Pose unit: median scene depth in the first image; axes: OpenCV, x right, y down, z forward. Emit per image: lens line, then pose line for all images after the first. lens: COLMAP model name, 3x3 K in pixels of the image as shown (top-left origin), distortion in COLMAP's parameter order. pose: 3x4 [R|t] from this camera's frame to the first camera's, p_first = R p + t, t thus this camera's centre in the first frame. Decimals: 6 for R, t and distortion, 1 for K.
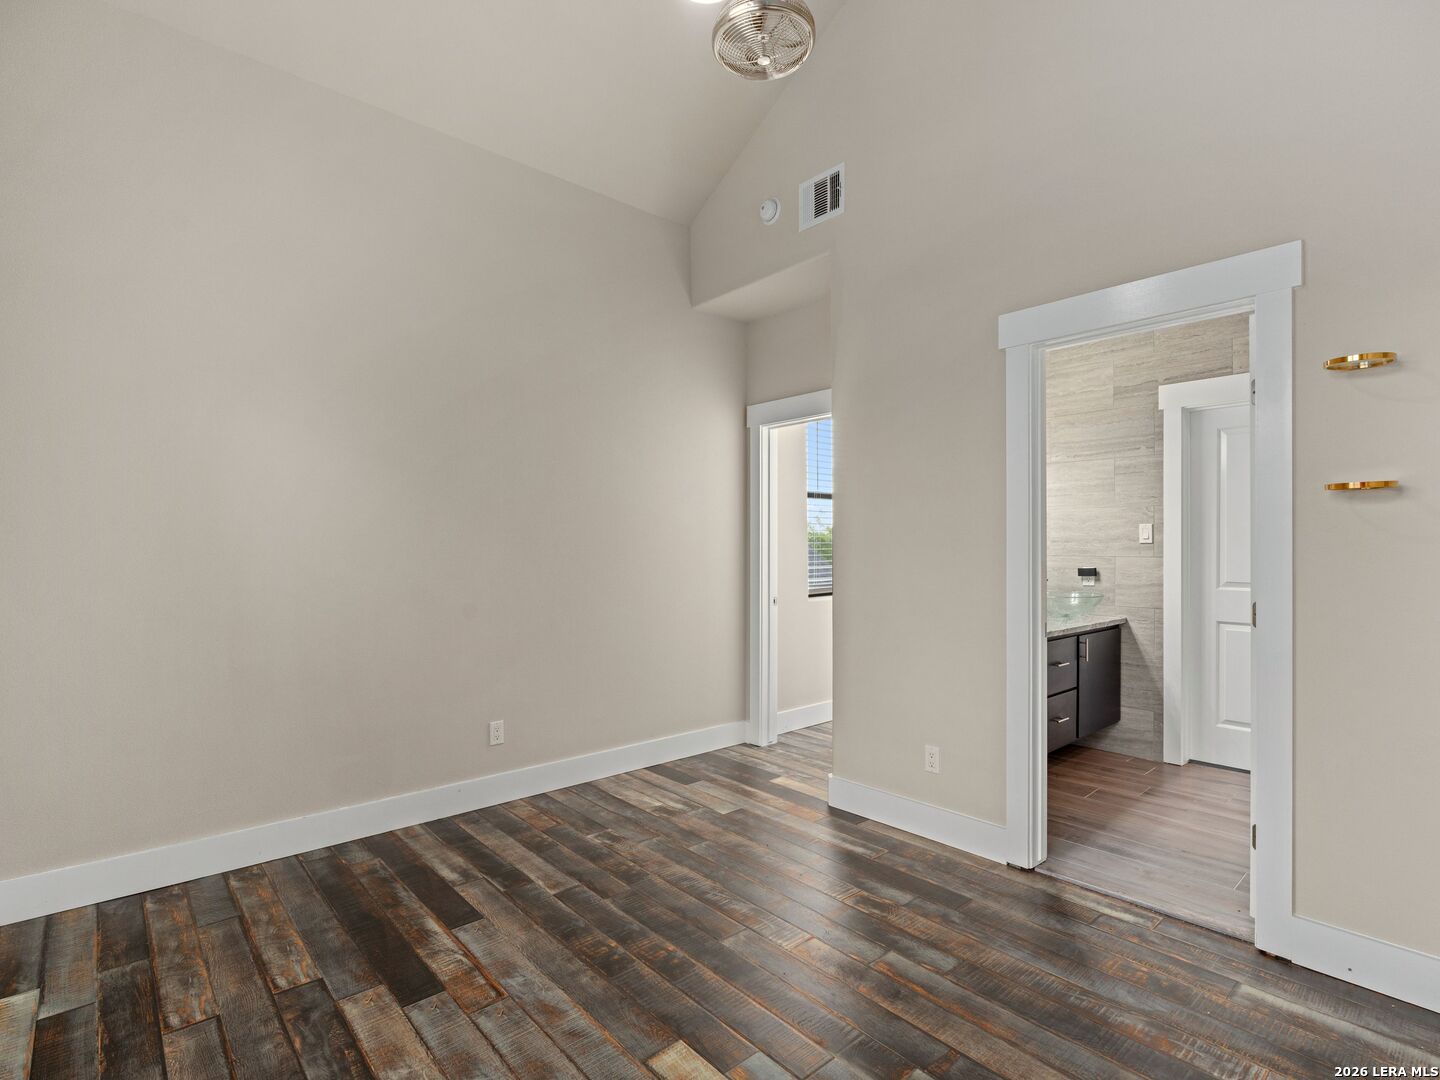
lens RADIAL K [[706.0, 0, 714.8], [0, 706.0, 546.7], [0, 0, 1]] dist [-0.003804, 0.000675]
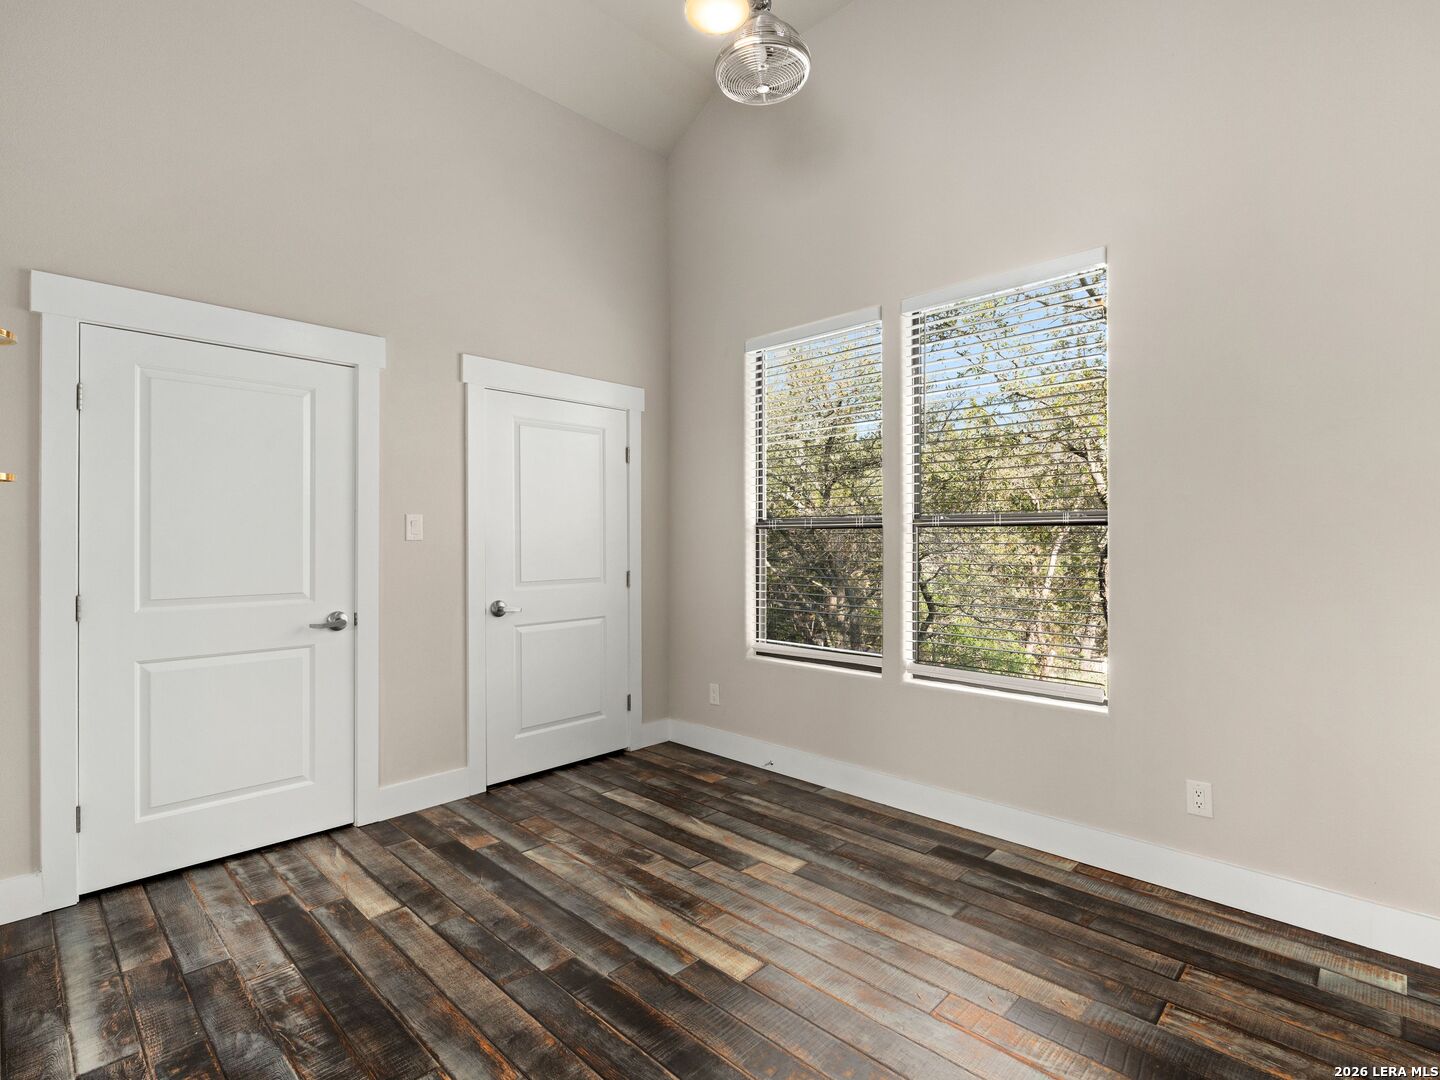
lens RADIAL K [[706.0, 0, 714.8], [0, 706.0, 546.7], [0, 0, 1]] dist [-0.003804, 0.000675]
pose [[-0.996993, 0.000560, -0.077493, 0.074054], [0.000596, 1.000000, -0.000438, 0.004725], [0.077493, -0.000483, -0.996993, 1.974872]]
